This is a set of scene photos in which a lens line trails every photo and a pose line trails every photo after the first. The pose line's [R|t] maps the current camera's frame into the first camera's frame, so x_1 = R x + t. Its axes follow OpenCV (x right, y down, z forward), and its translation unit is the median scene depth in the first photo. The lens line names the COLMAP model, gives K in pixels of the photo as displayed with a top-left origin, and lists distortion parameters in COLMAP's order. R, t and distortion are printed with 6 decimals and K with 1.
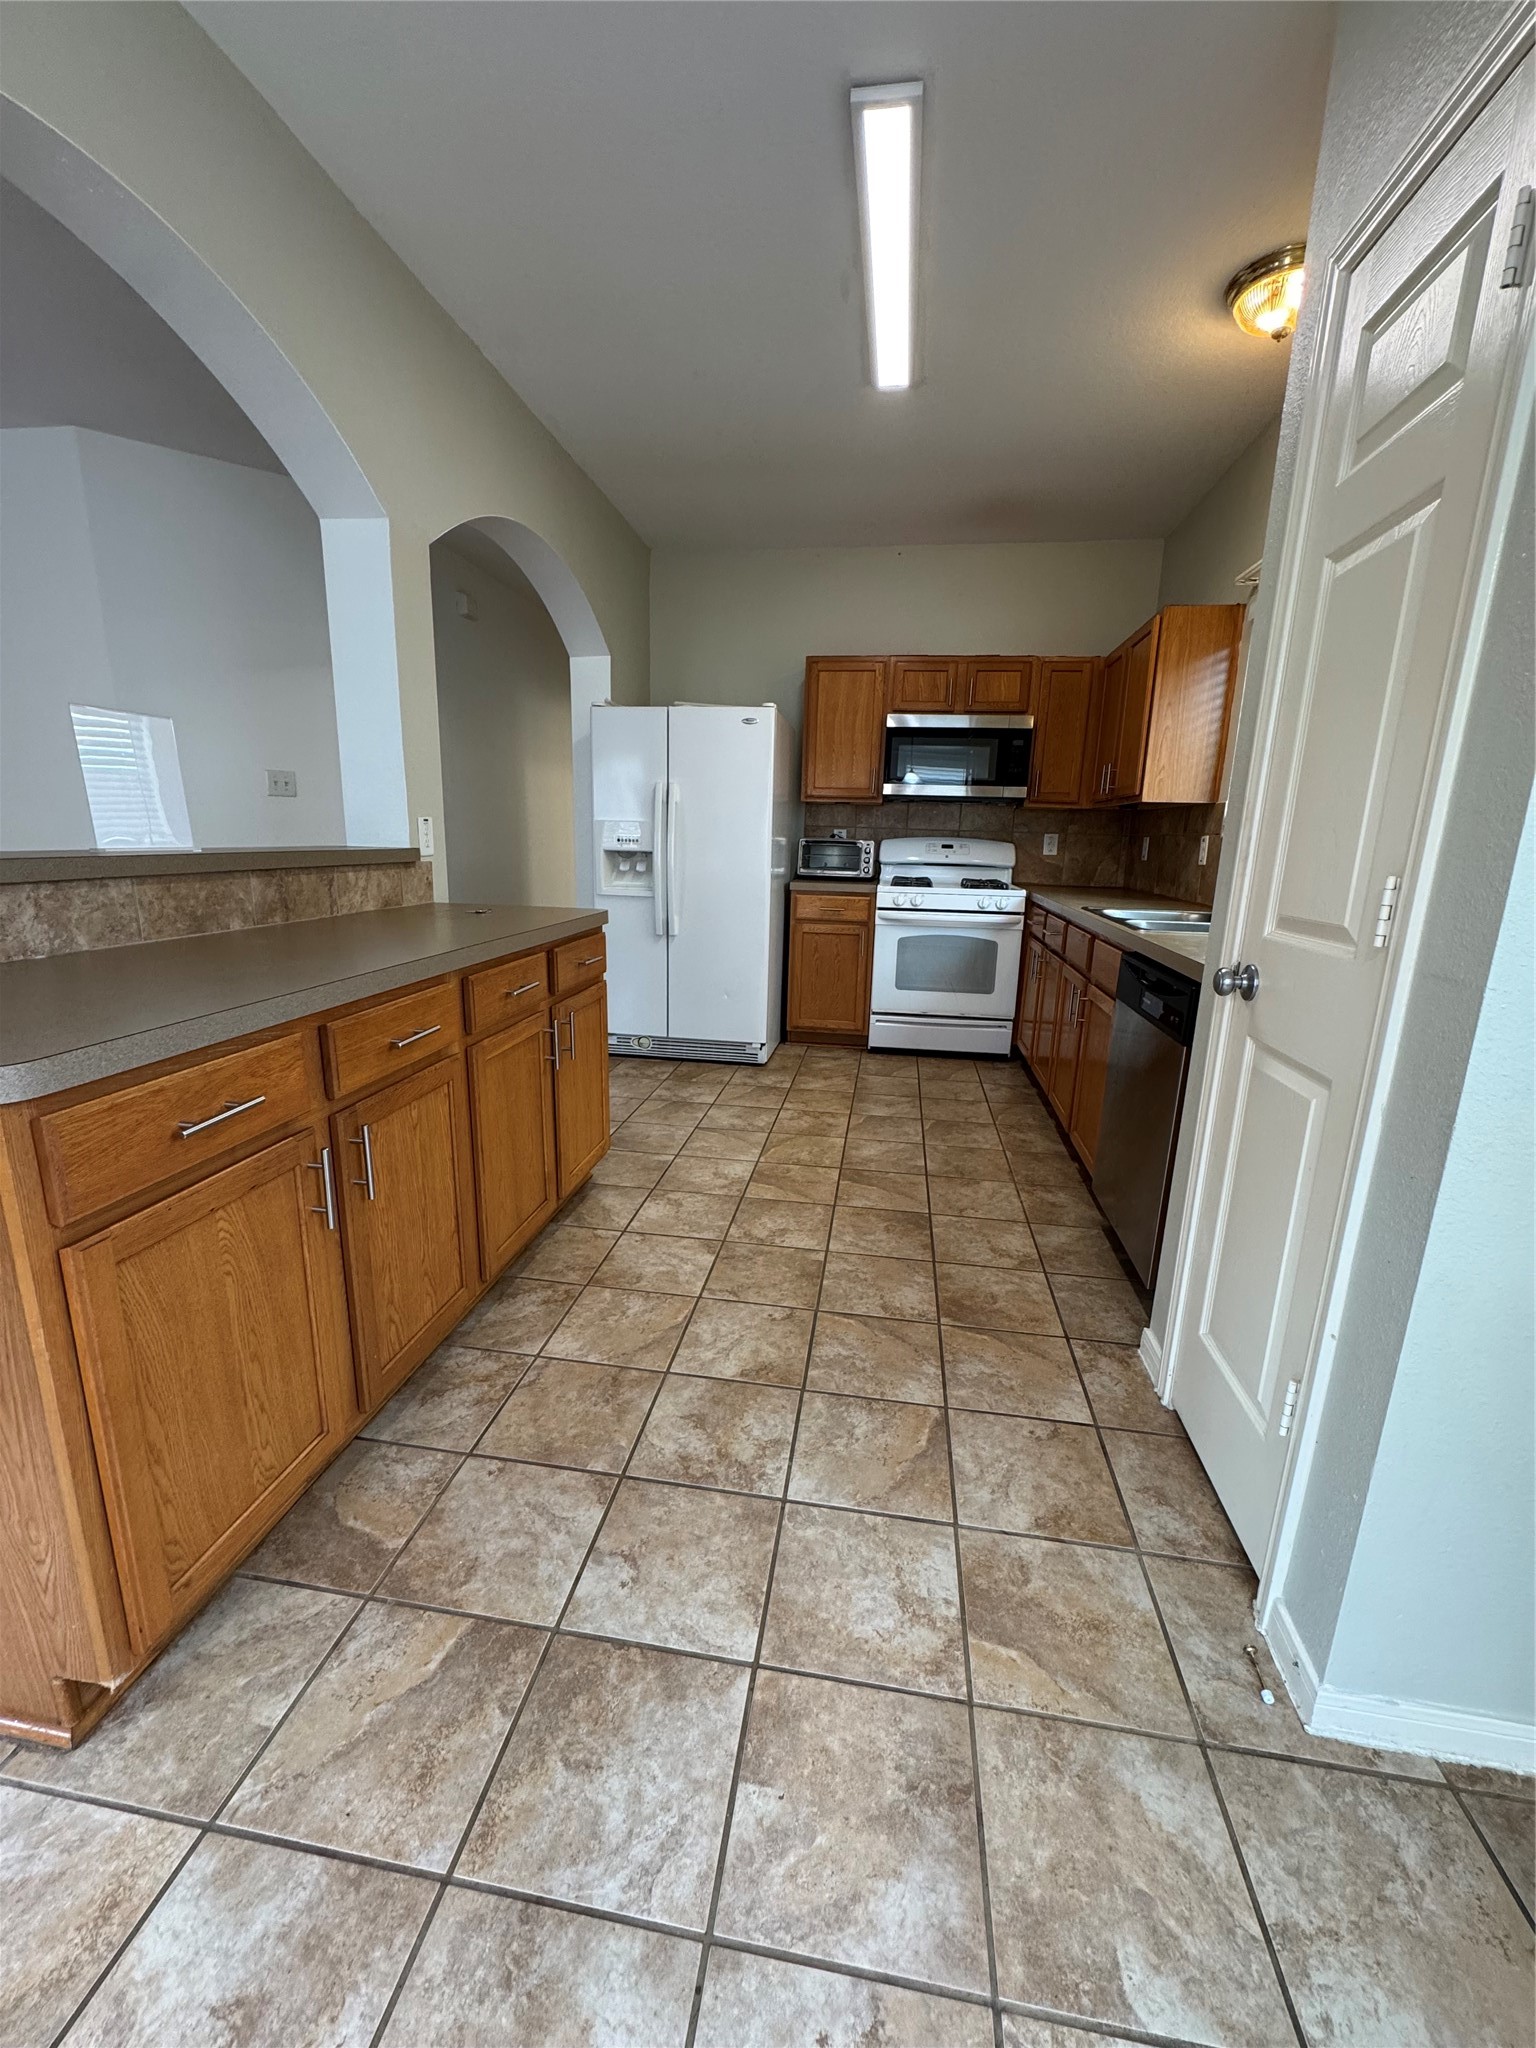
lens RADIAL K [[818.5, 0, 768.5], [0, 818.5, 1022.0], [0, 0, 1]] dist [-0.002021, 0.000944]
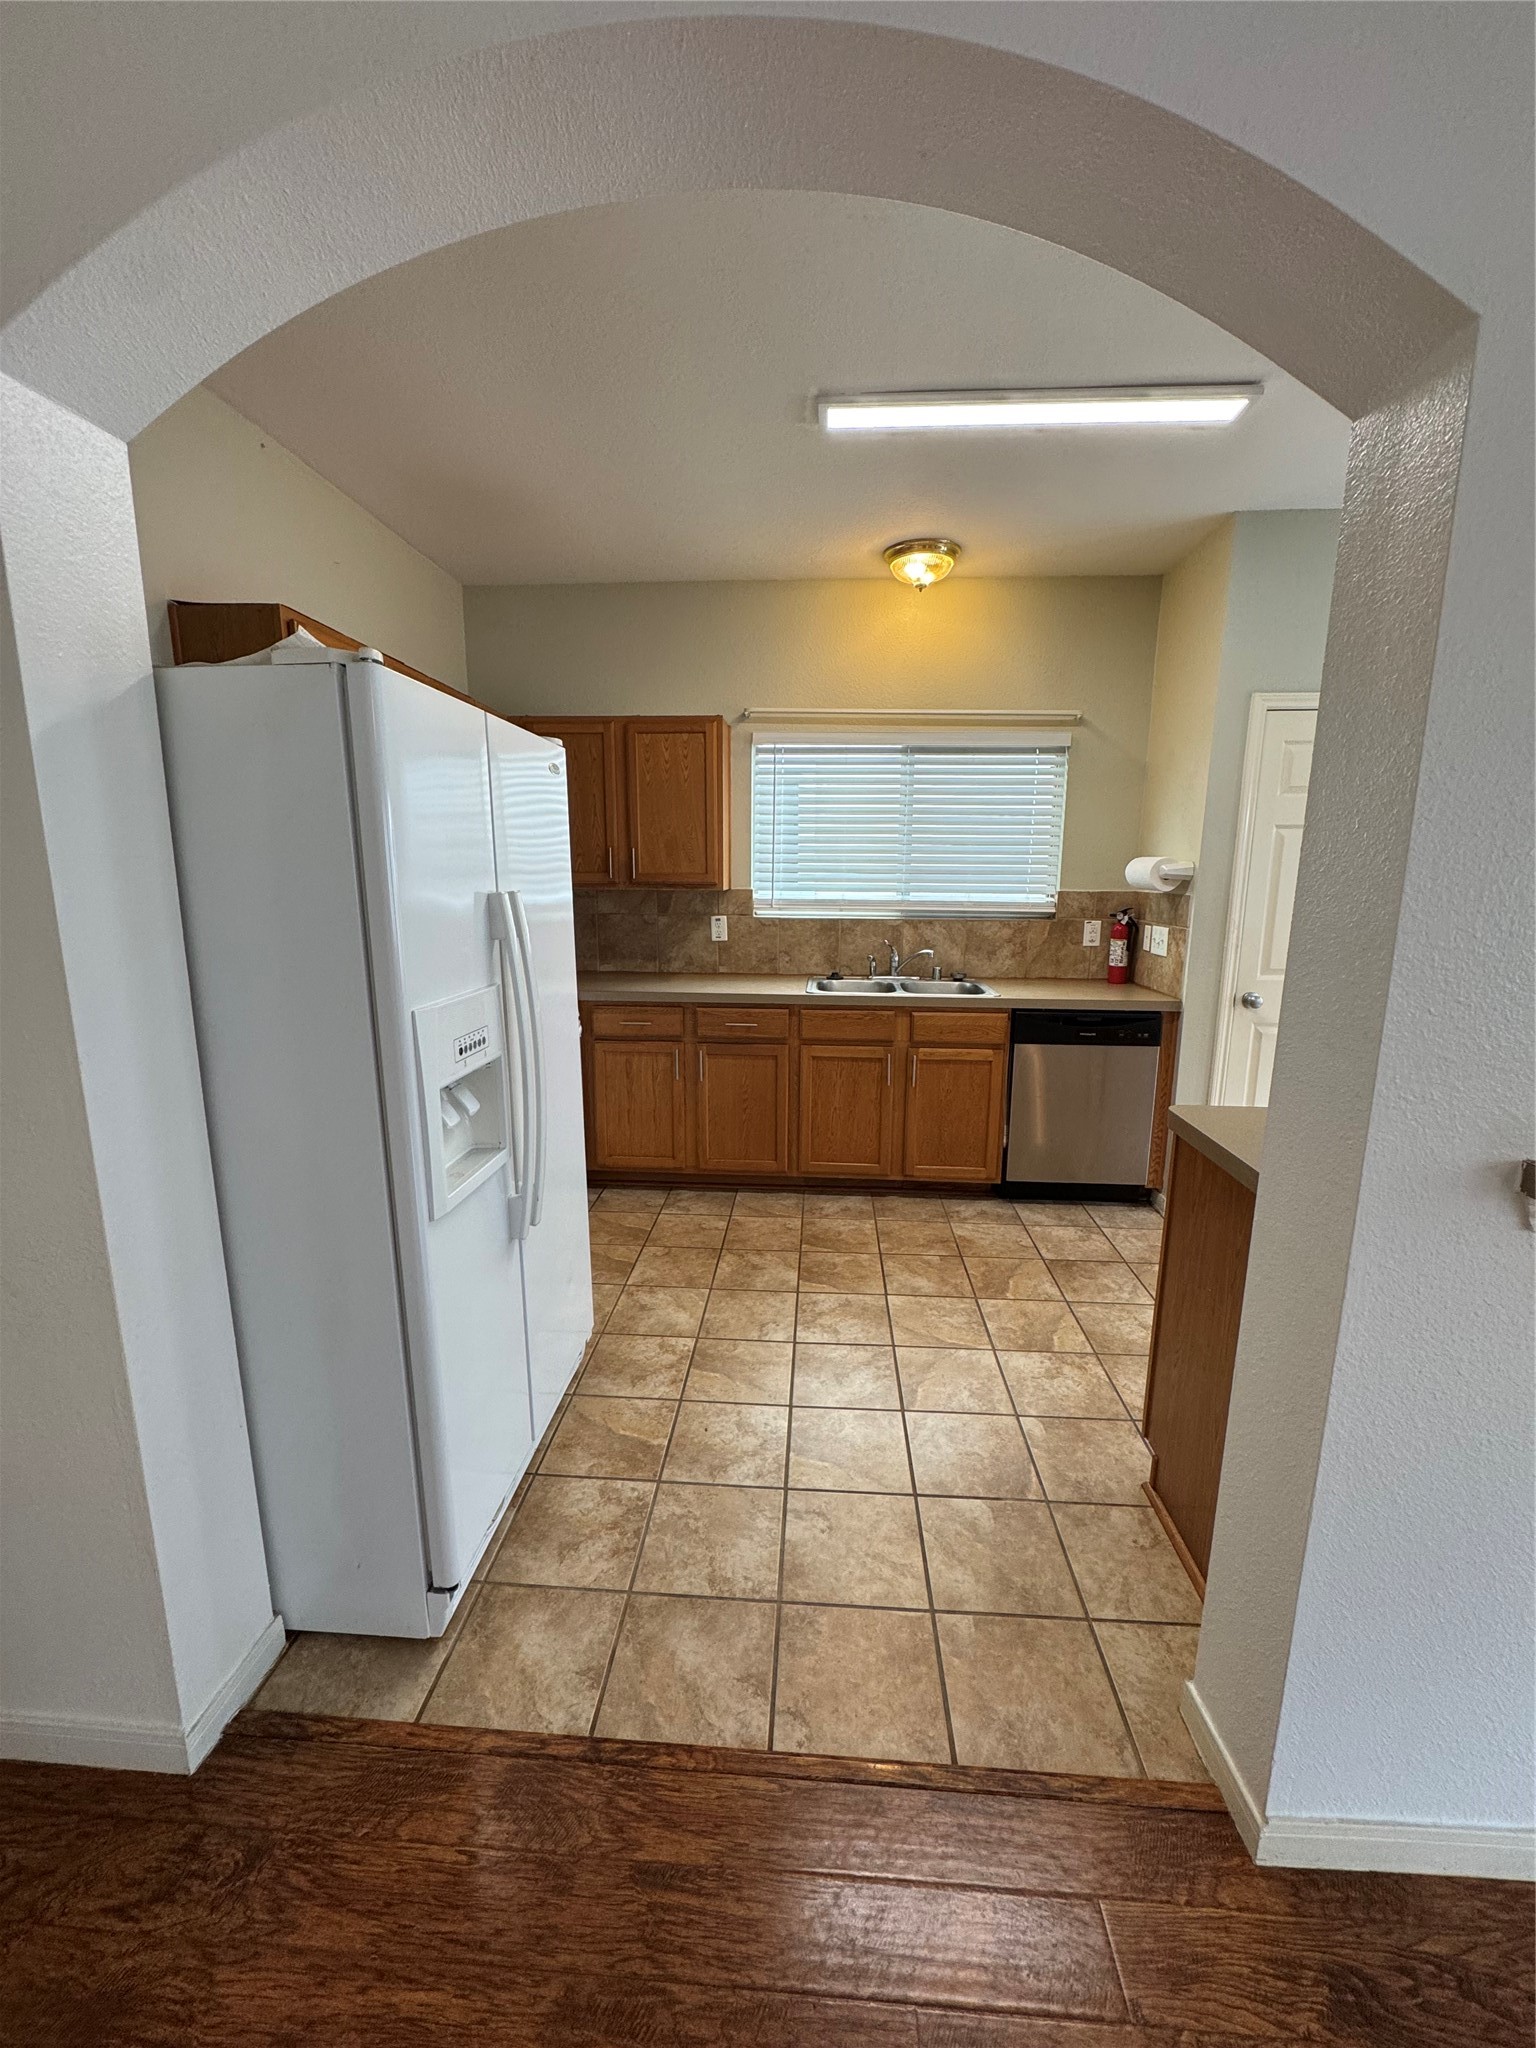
lens RADIAL K [[818.5, 0, 767.7], [0, 818.5, 1024.1], [0, 0, 1]] dist [-0.002021, 0.000944]
pose [[-0.087493, -0.213980, 0.972912, -0.831629], [0.215779, 0.949399, 0.228214, -0.437164], [-0.972515, 0.229901, -0.036894, 1.331195]]
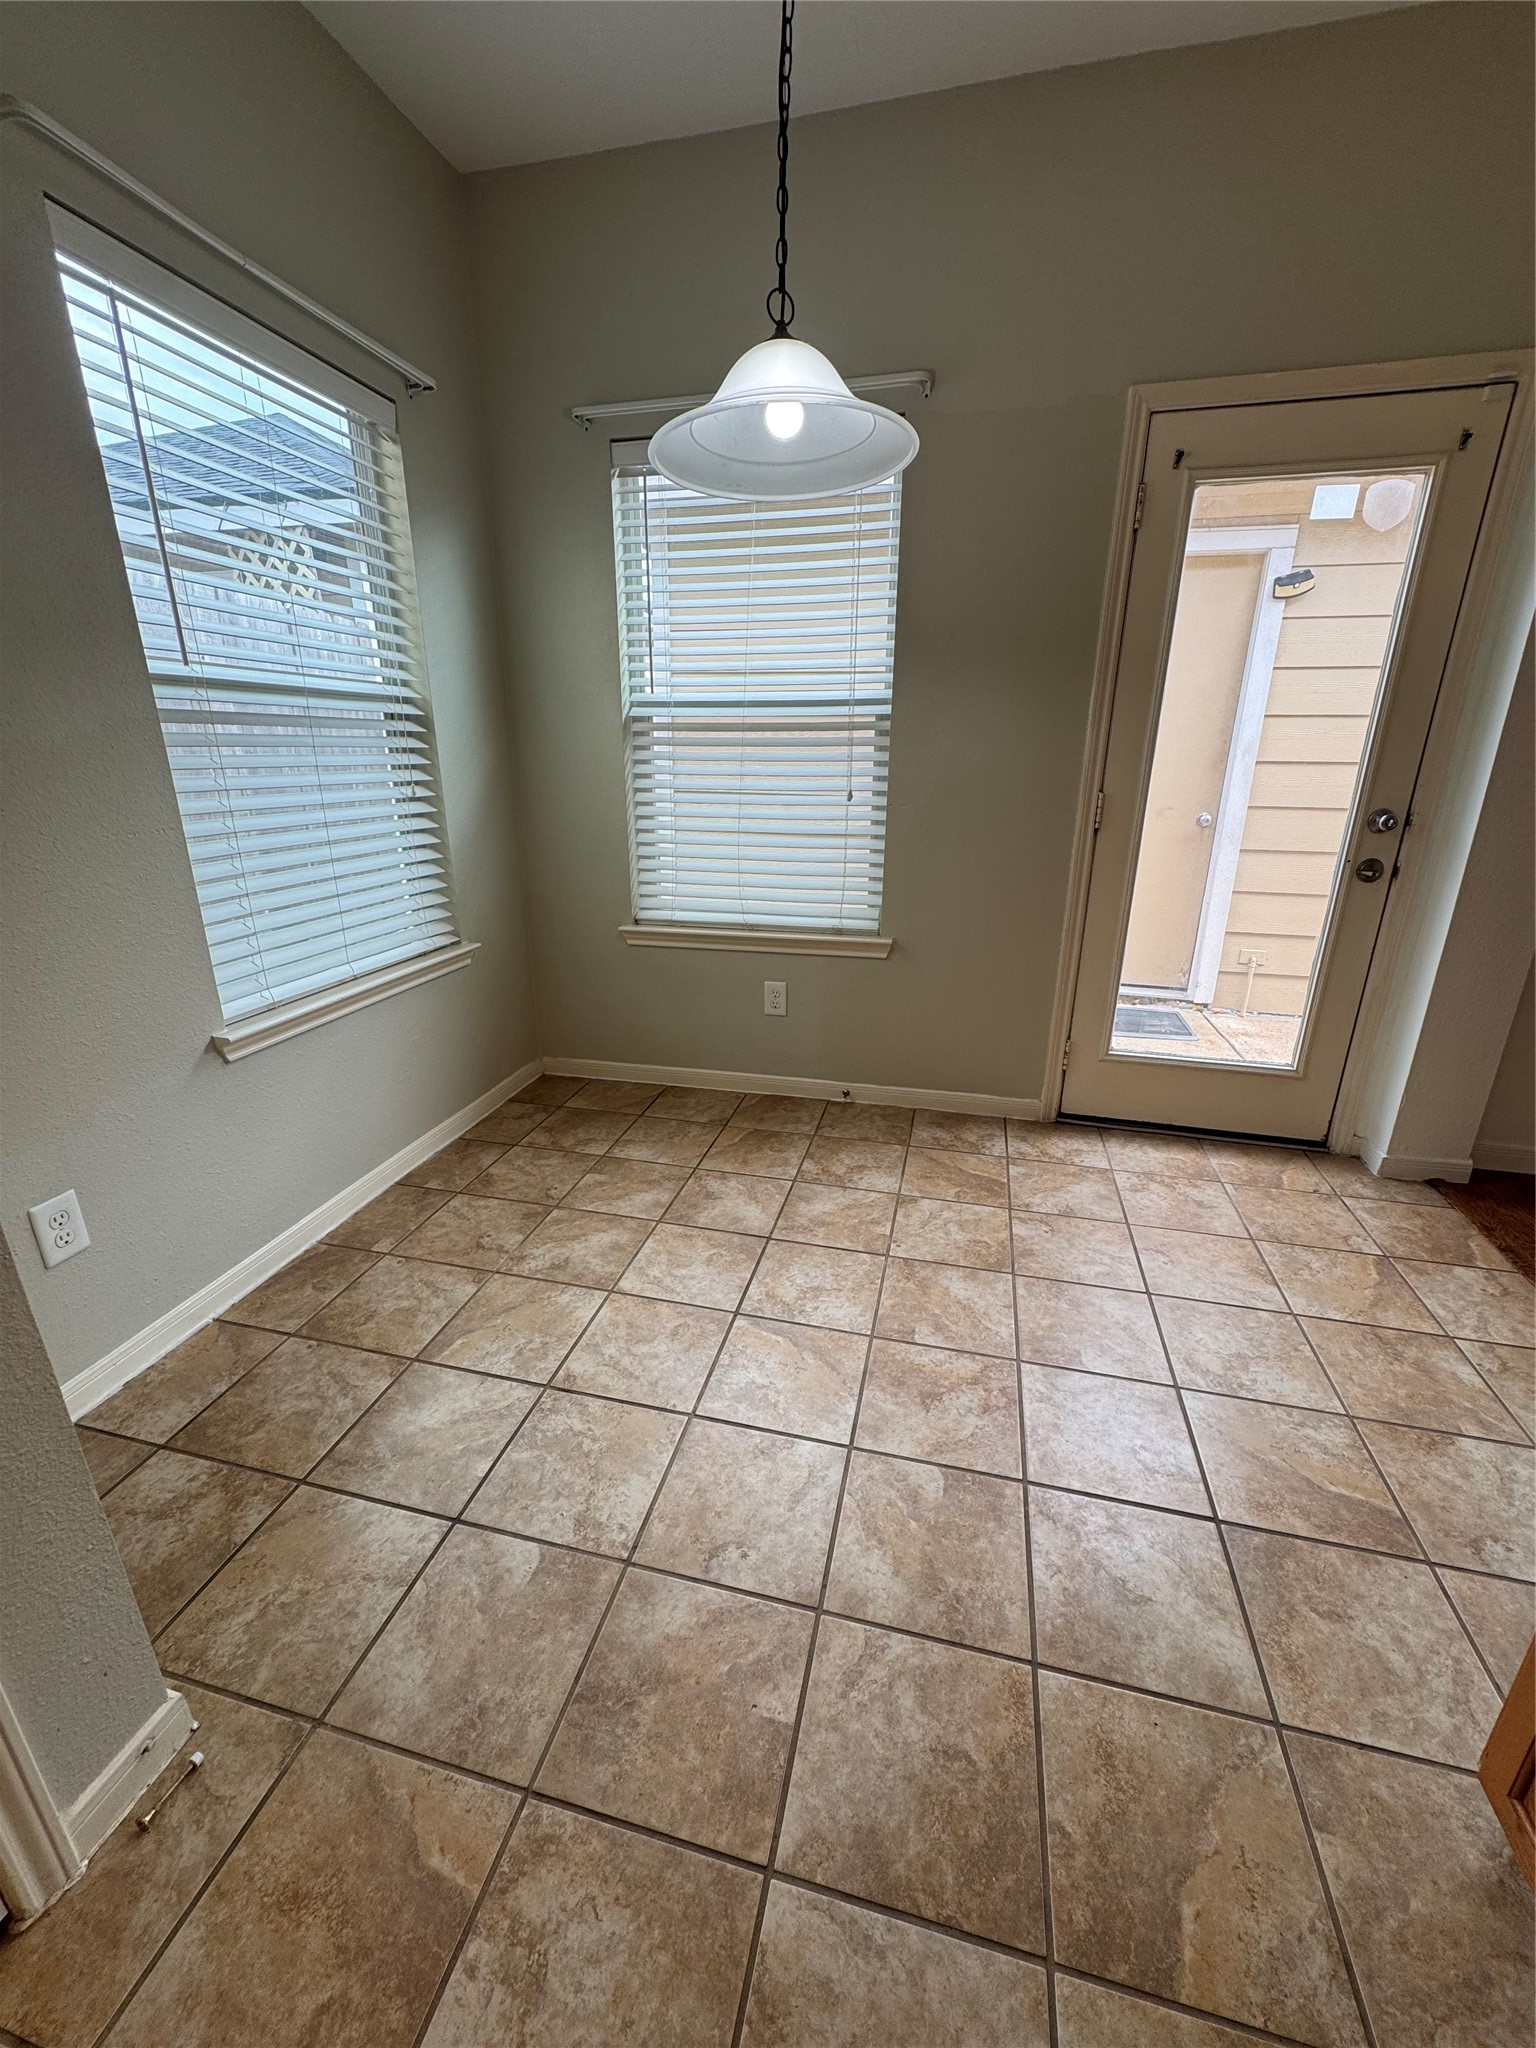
lens RADIAL K [[818.5, 0, 767.2], [0, 818.5, 1020.0], [0, 0, 1]] dist [-0.002021, 0.000944]
pose [[-0.995093, -0.061944, 0.077158, -0.010841], [-0.012066, 0.849944, 0.526734, -0.143867], [-0.098208, 0.523218, -0.846521, 0.551888]]
